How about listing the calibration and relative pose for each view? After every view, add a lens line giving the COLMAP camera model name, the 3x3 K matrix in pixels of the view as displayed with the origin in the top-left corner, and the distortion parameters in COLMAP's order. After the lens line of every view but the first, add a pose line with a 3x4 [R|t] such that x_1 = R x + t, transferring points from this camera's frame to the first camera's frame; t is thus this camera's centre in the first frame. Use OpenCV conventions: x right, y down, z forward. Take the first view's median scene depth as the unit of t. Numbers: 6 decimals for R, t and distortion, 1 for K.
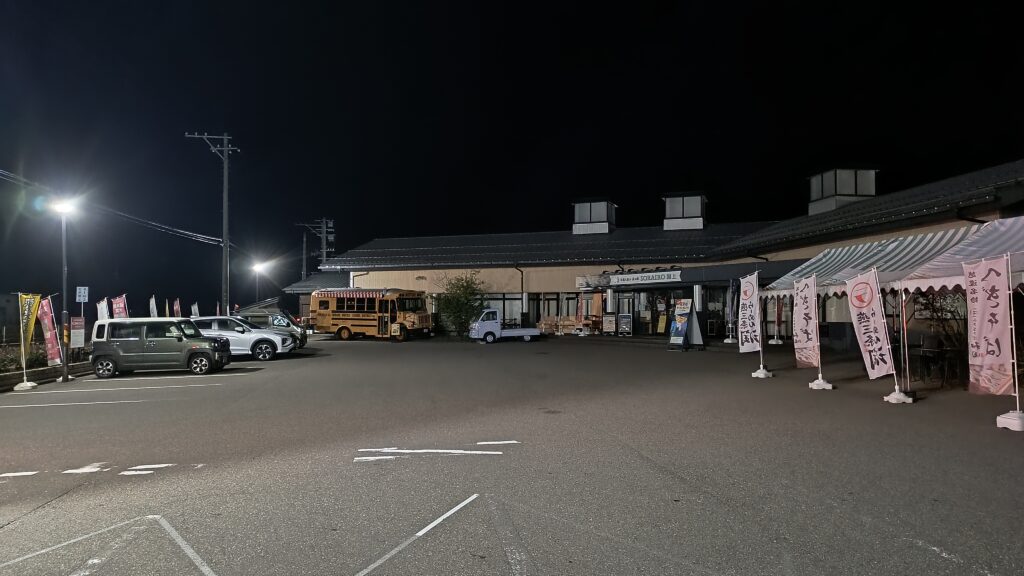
lens RADIAL K [[709.3, 0, 512.4], [0, 709.3, 289.6], [0, 0, 1]] dist [0.025357, -0.001312]
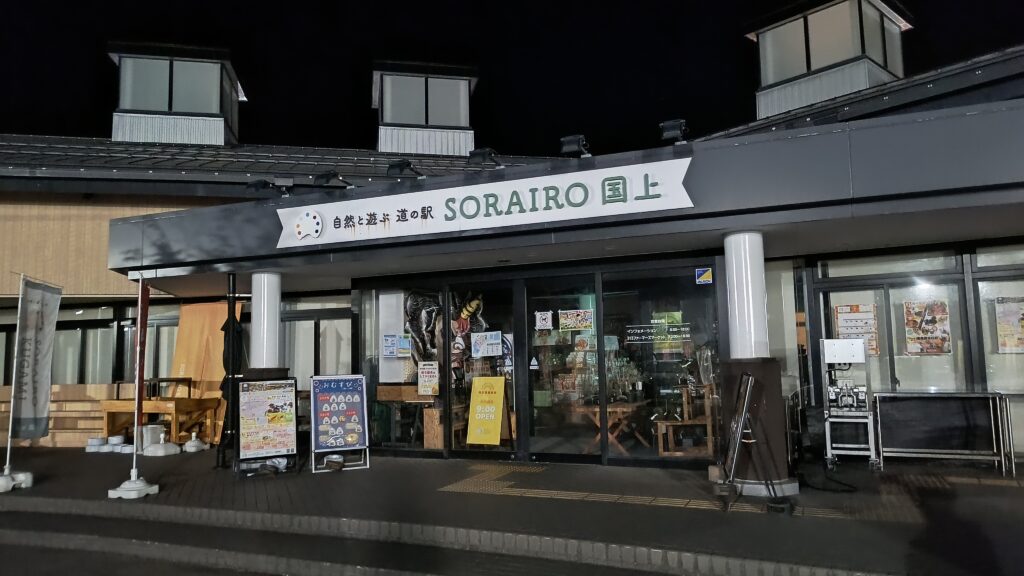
lens RADIAL K [[709.3, 0, 512.9], [0, 709.3, 290.5], [0, 0, 1]] dist [0.025357, -0.001312]
pose [[0.836513, 0.032773, 0.546967, 0.074543], [0.002812, 0.997940, -0.064095, 0.020918], [-0.547940, 0.055154, 0.834697, 0.750836]]
